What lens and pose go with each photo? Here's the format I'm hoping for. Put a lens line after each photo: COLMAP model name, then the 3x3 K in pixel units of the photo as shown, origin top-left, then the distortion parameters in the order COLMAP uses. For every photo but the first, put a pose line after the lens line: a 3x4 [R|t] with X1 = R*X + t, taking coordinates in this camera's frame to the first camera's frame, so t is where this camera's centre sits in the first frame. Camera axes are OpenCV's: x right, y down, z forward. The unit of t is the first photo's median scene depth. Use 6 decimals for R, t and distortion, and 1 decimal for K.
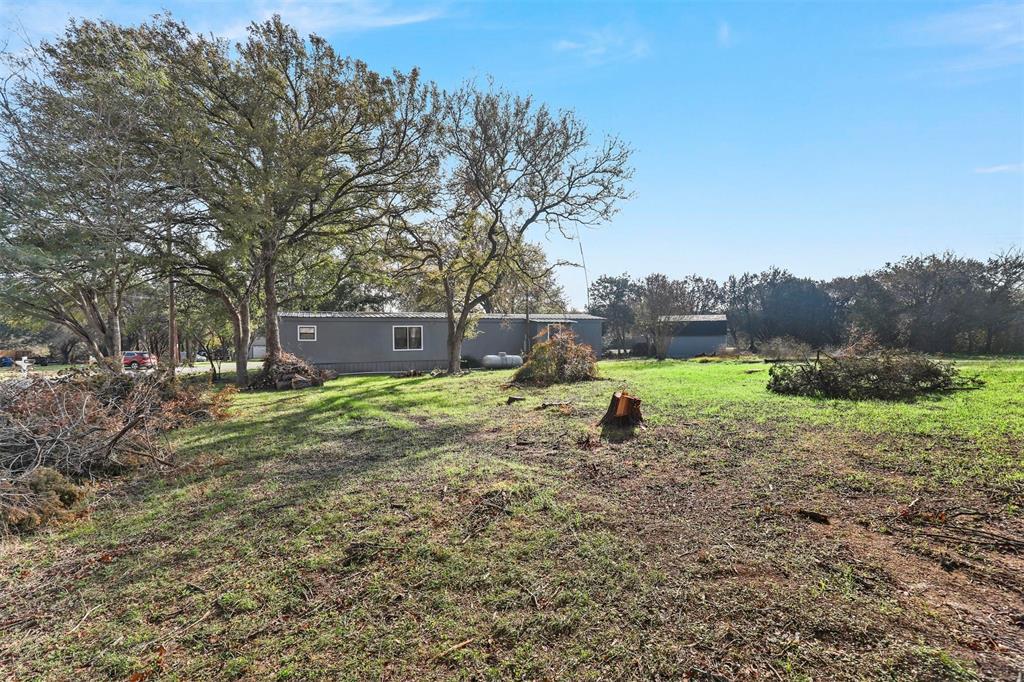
lens RADIAL K [[490.7, 0, 512.0], [0, 490.7, 341.0], [0, 0, 1]] dist [-0.001426, -0.000113]
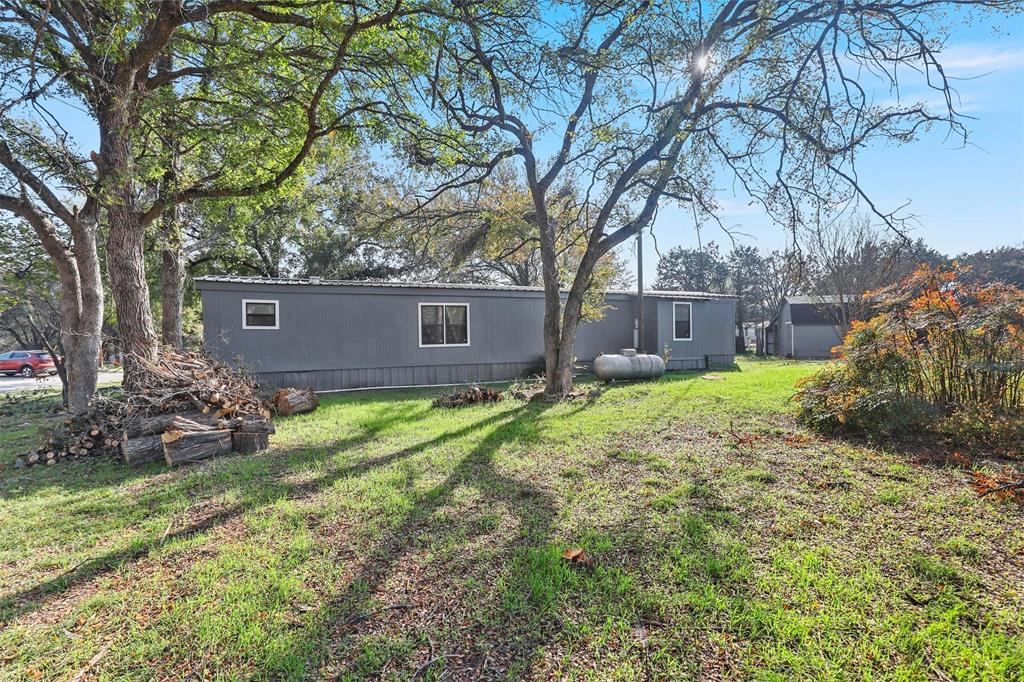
lens RADIAL K [[490.7, 0, 512.0], [0, 490.7, 341.0], [0, 0, 1]] dist [-0.001426, -0.000113]
pose [[0.999810, -0.003944, 0.019100, -0.170109], [0.003885, 0.999987, 0.003153, 0.012989], [-0.019113, -0.003078, 0.999813, 0.506801]]
